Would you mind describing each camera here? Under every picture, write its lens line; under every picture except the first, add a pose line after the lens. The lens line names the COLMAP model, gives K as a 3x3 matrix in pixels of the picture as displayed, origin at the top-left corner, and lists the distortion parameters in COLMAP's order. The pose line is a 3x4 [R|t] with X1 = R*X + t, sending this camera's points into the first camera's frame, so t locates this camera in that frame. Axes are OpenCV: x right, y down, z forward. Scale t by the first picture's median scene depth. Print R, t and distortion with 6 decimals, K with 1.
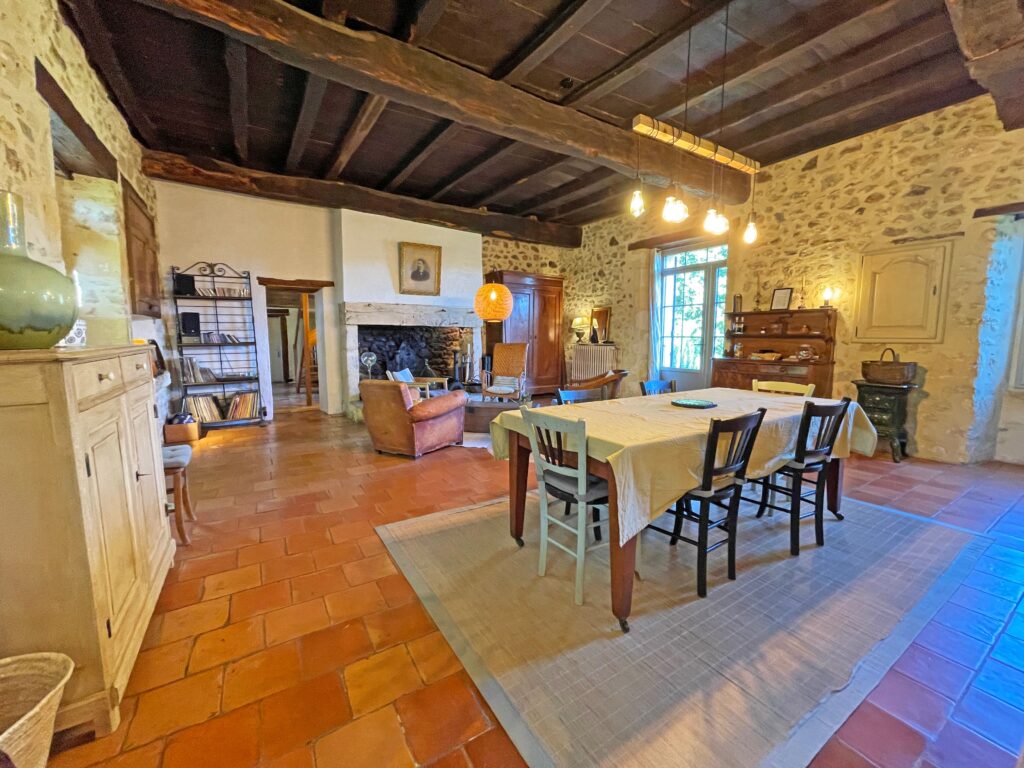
lens RADIAL K [[410.3, 0, 508.3], [0, 410.3, 382.9], [0, 0, 1]] dist [-0.002855, -0.000222]
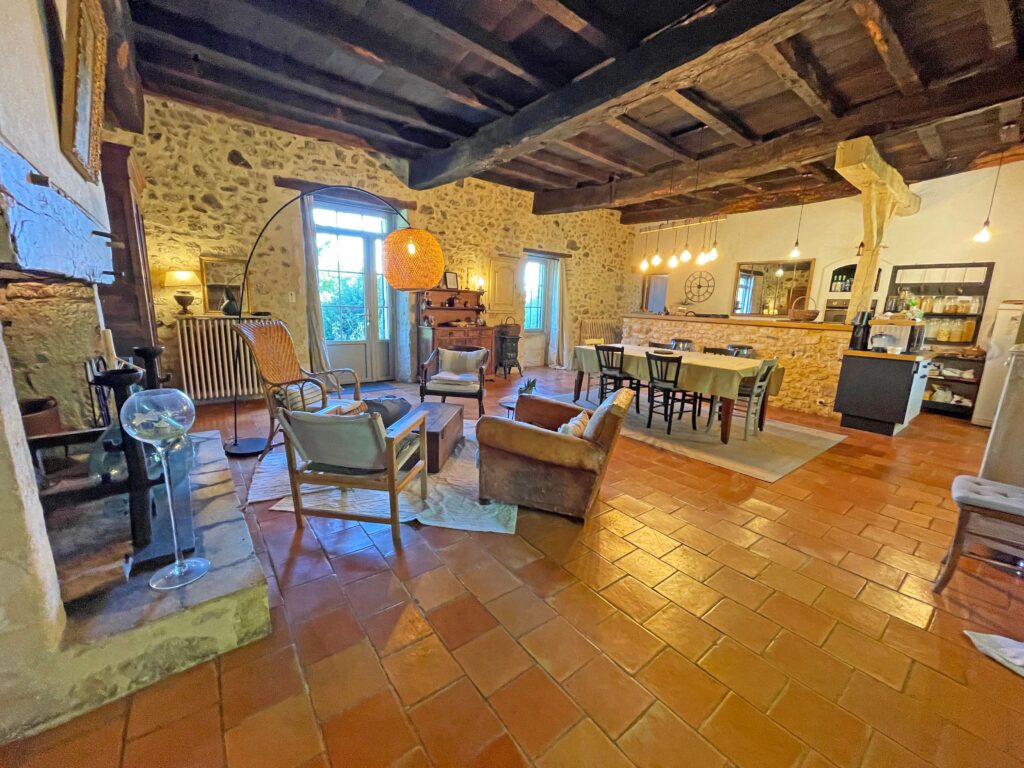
lens RADIAL K [[410.3, 0, 511.2], [0, 410.3, 384.0], [0, 0, 1]] dist [-0.002855, -0.000222]
pose [[-0.101661, -0.192976, 0.975923, -0.511843], [0.082148, 0.976027, 0.201554, -0.092153], [-0.991422, 0.100660, -0.083371, 0.679132]]
